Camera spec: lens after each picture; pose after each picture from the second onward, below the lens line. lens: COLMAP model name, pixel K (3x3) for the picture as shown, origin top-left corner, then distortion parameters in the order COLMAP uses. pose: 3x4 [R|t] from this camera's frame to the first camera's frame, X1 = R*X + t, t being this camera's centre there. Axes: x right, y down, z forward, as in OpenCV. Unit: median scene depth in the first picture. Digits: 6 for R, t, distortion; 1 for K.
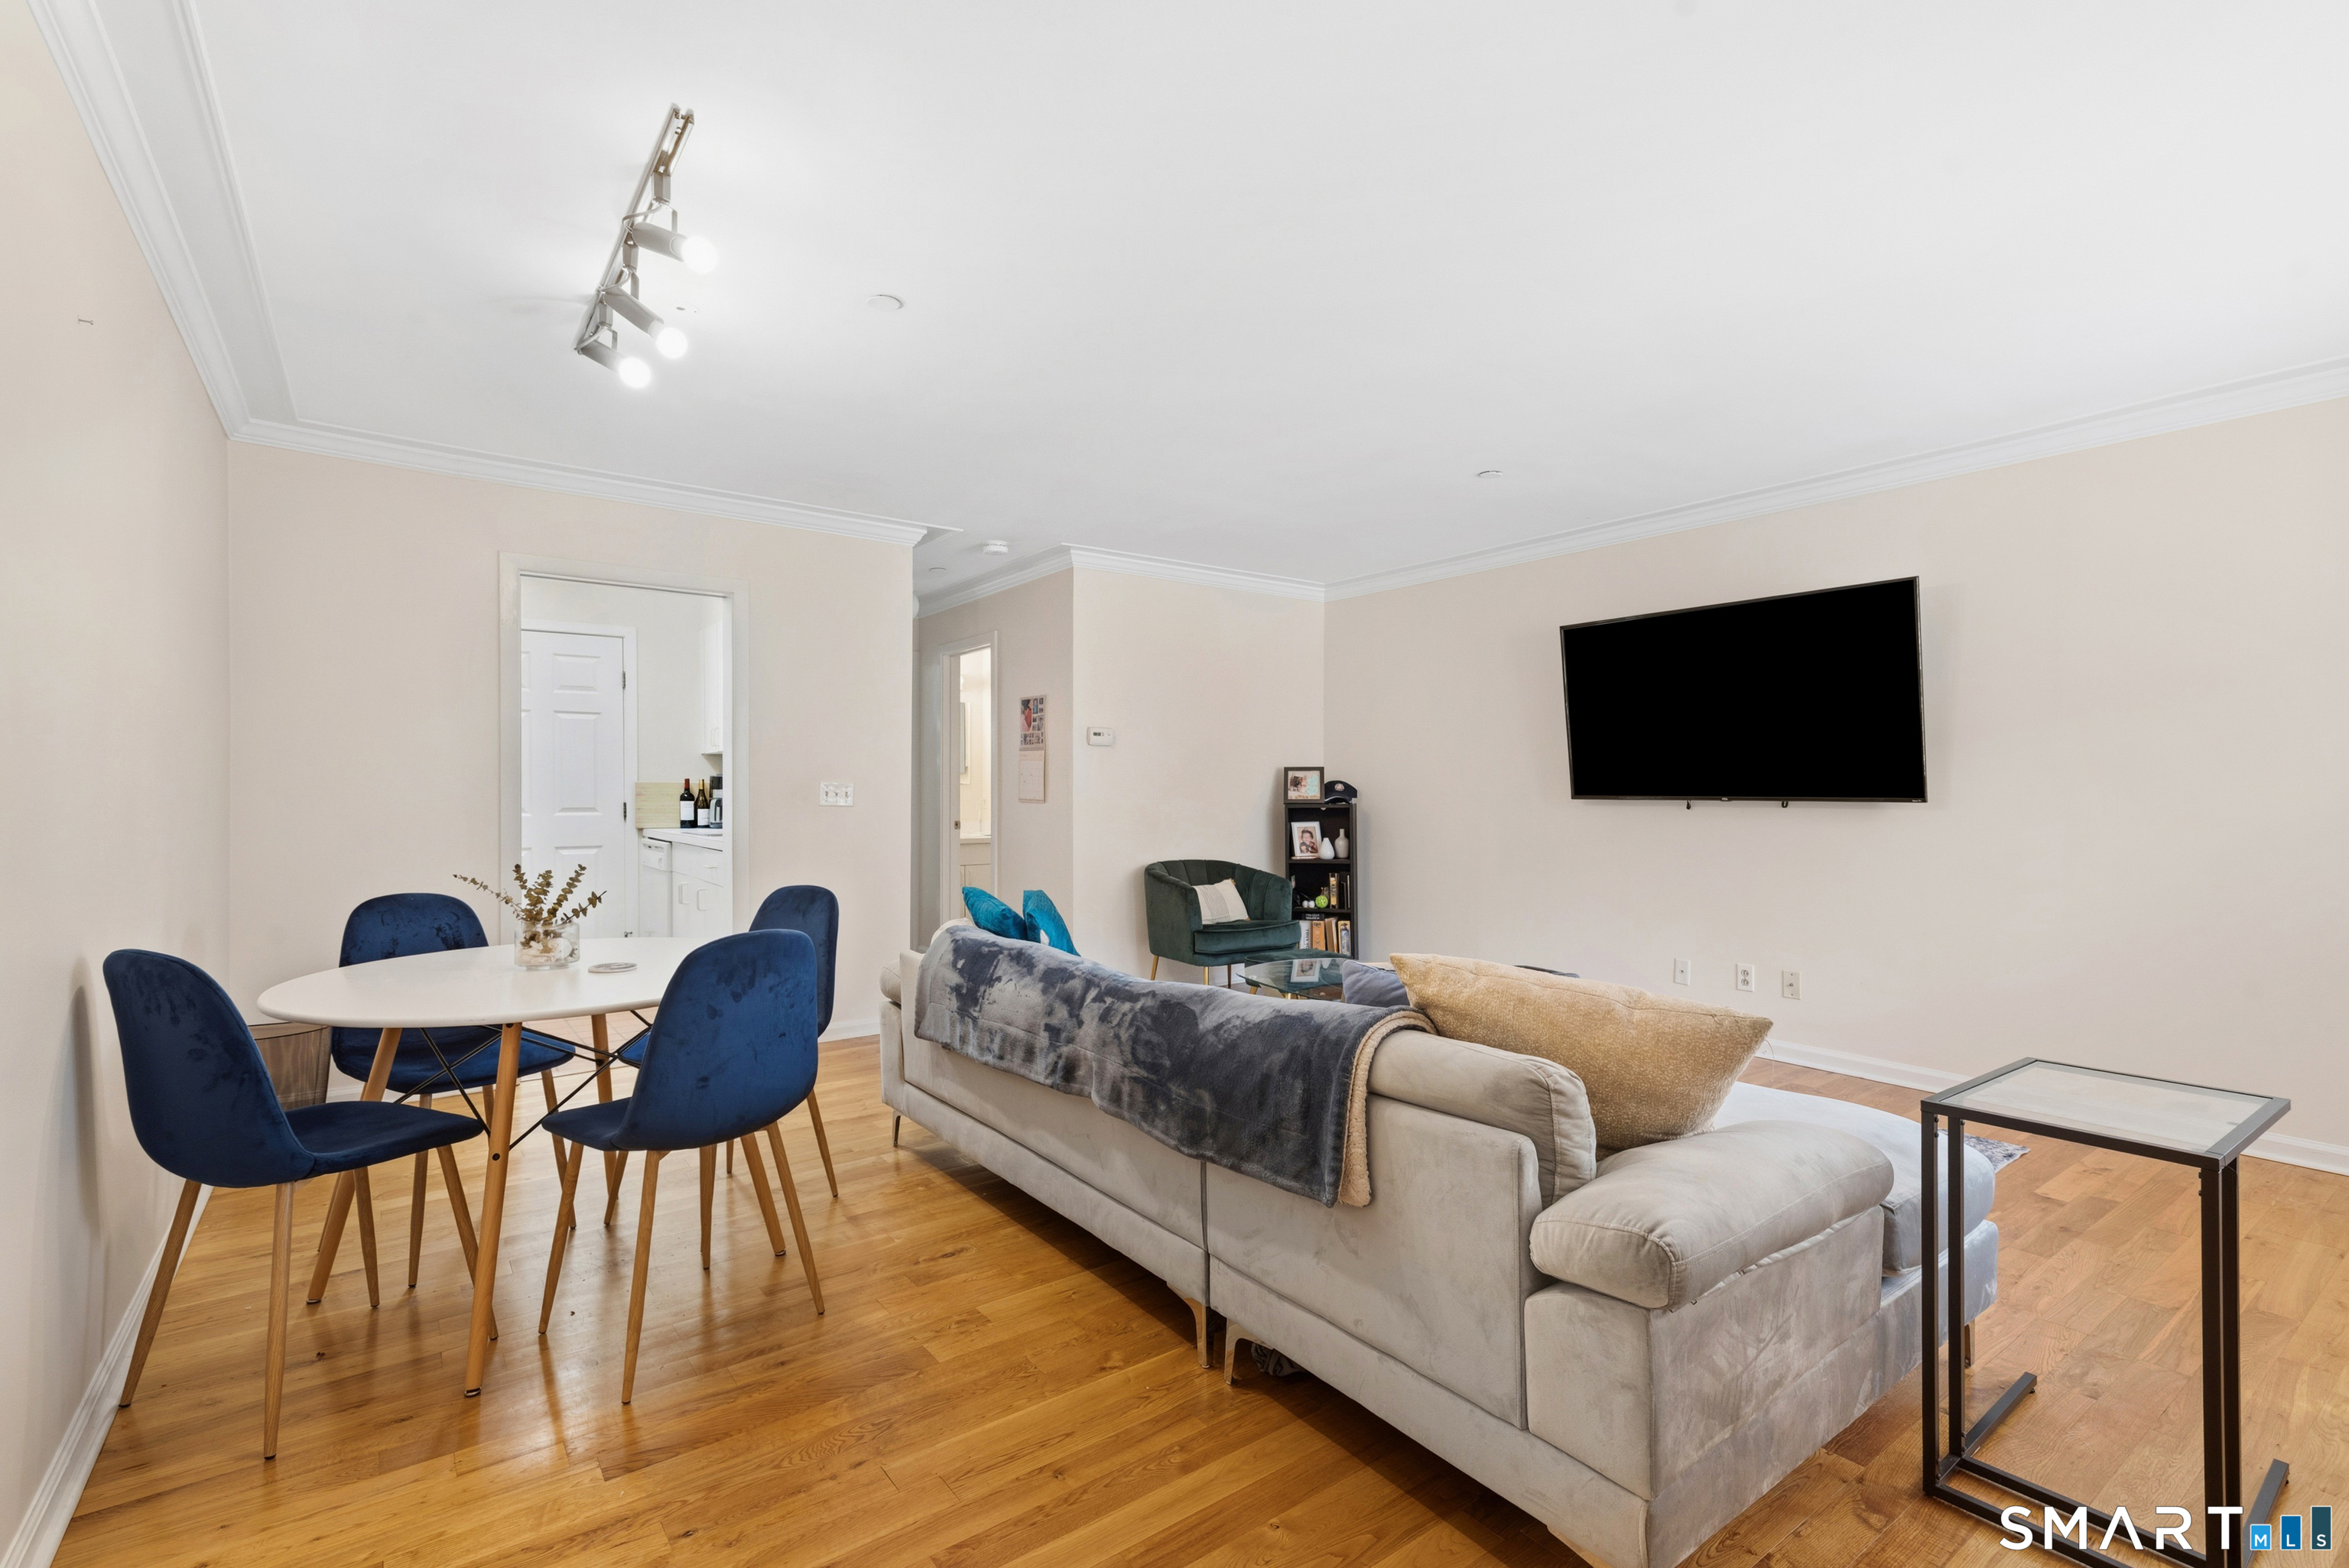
lens RADIAL K [[1070.8, 0, 1184.6], [0, 1070.8, 781.6], [0, 0, 1]] dist [0.002912, -0.000738]
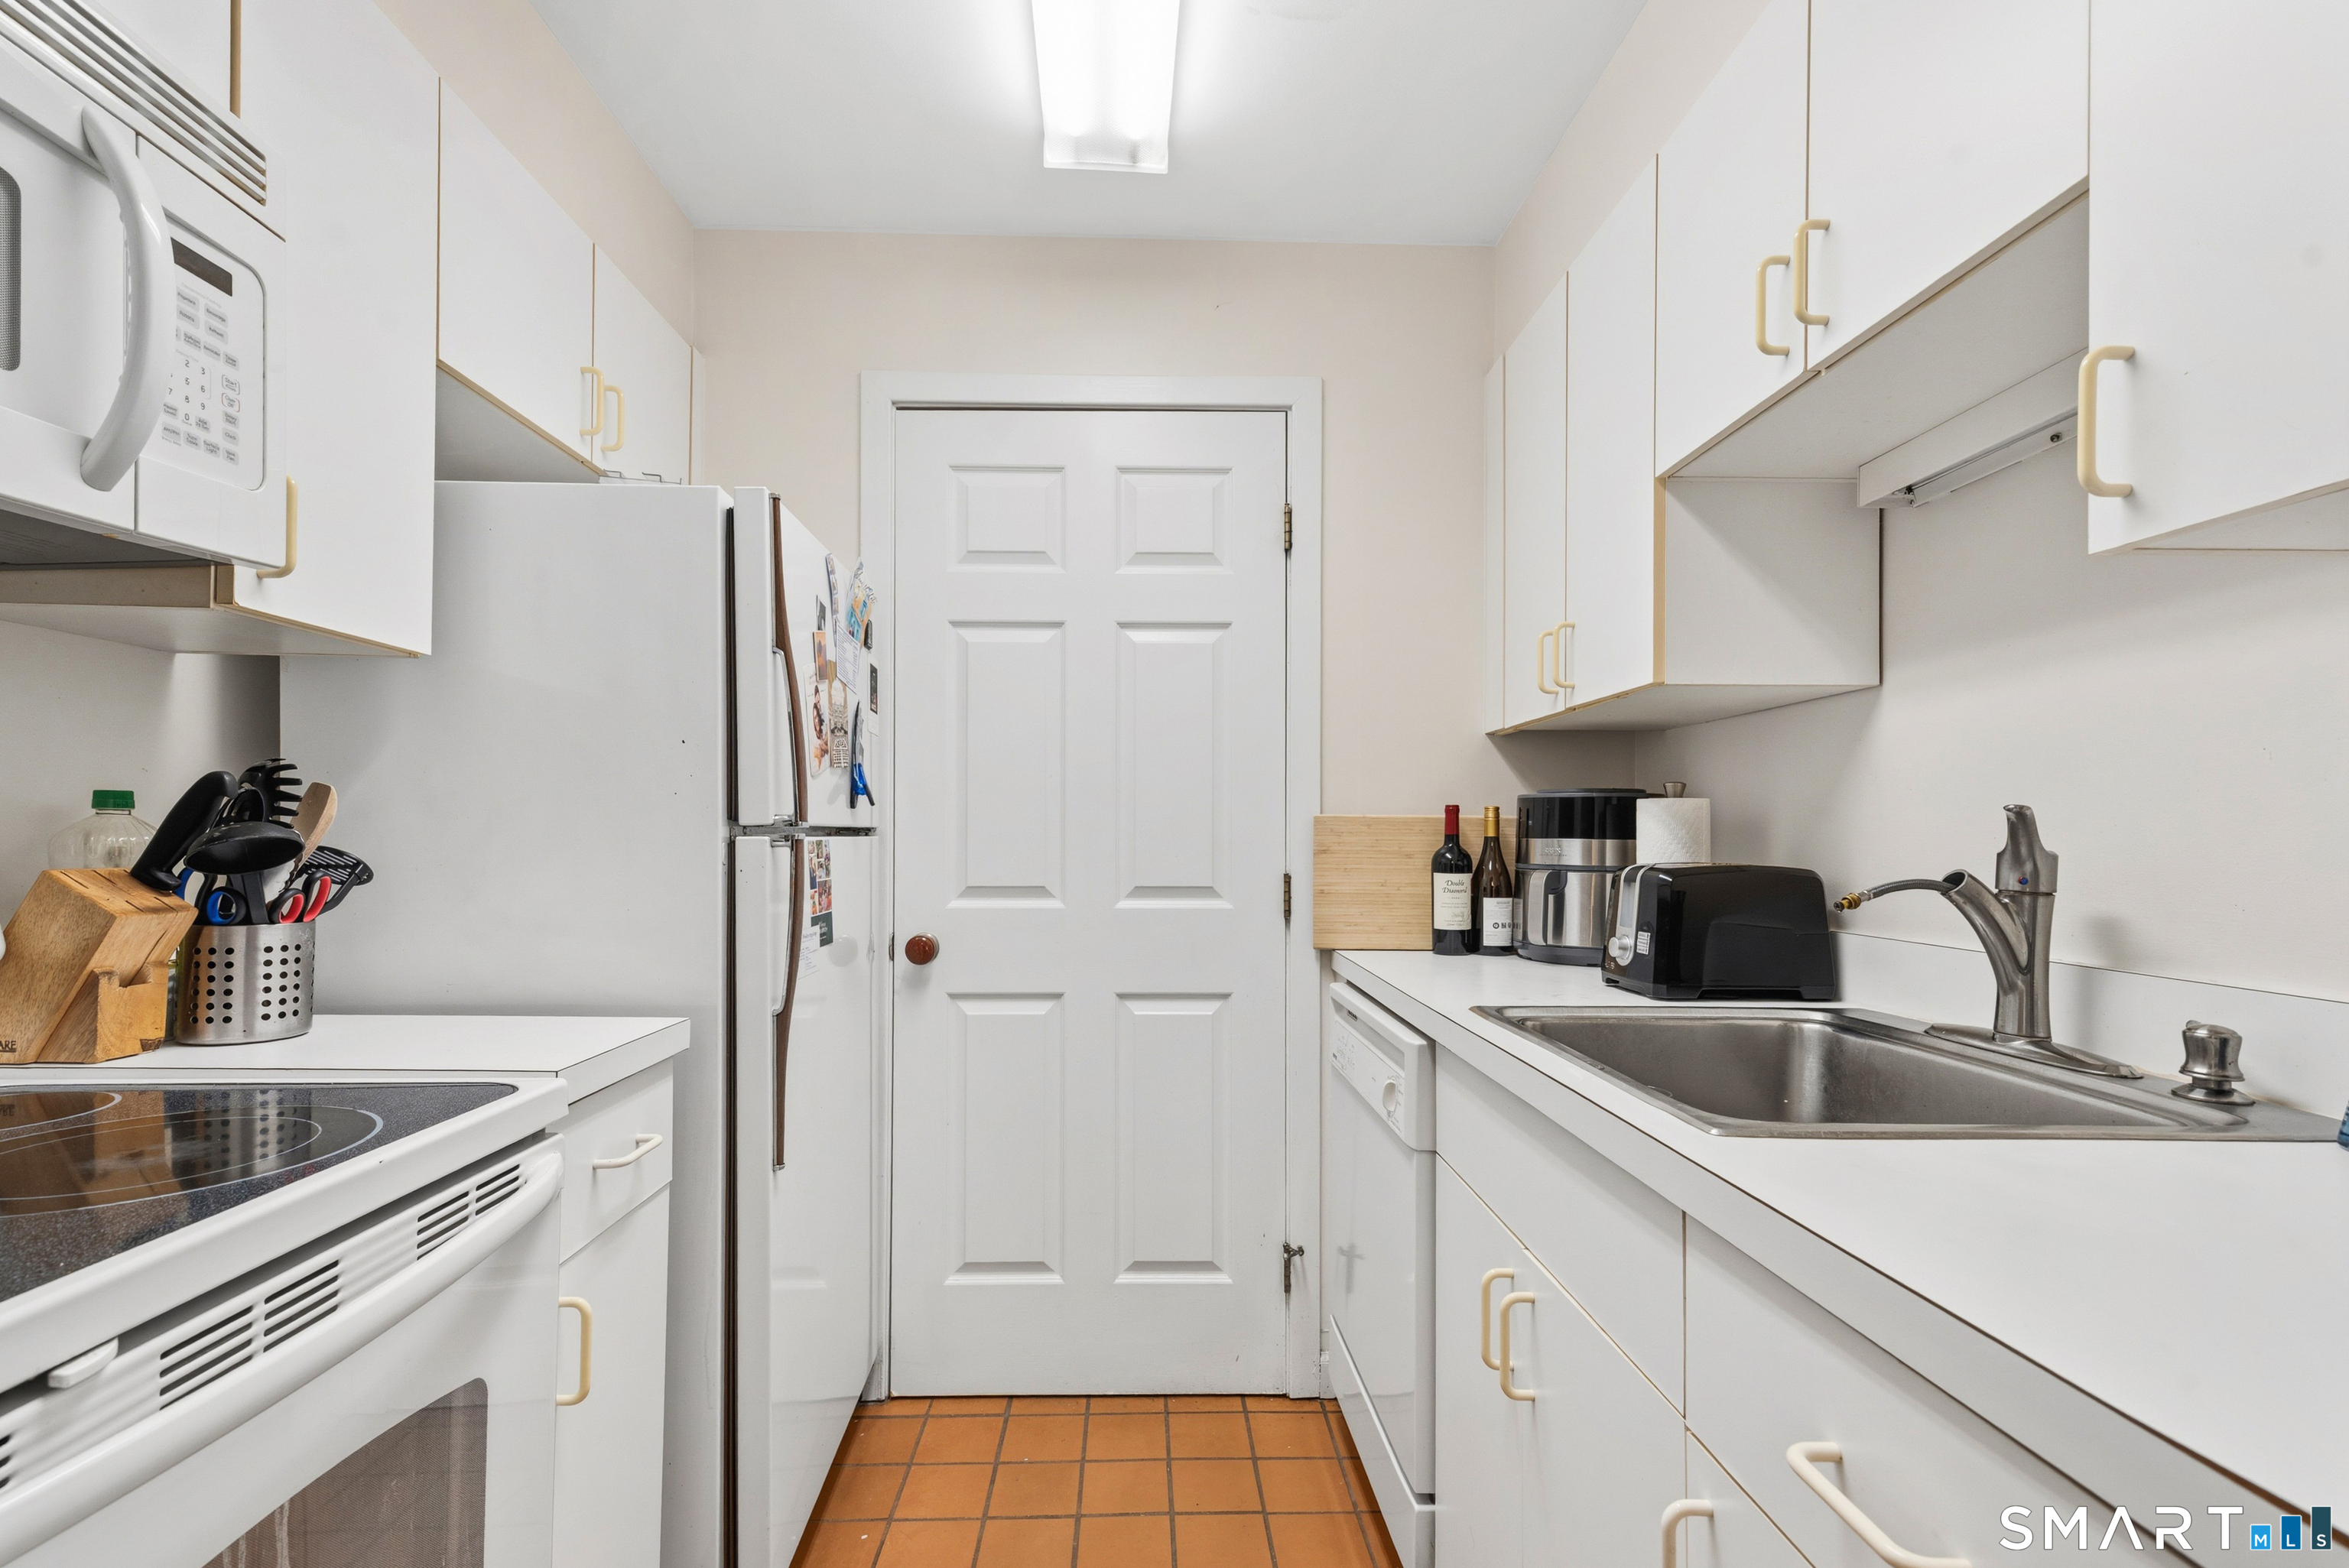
lens RADIAL K [[1070.8, 0, 1169.9], [0, 1070.8, 825.3], [0, 0, 1]] dist [0.002912, -0.000738]
pose [[0.816608, -0.001316, -0.577191, -0.343021], [-0.002513, 0.999980, -0.005836, 0.005470], [0.577187, 0.006216, 0.816588, 0.675697]]
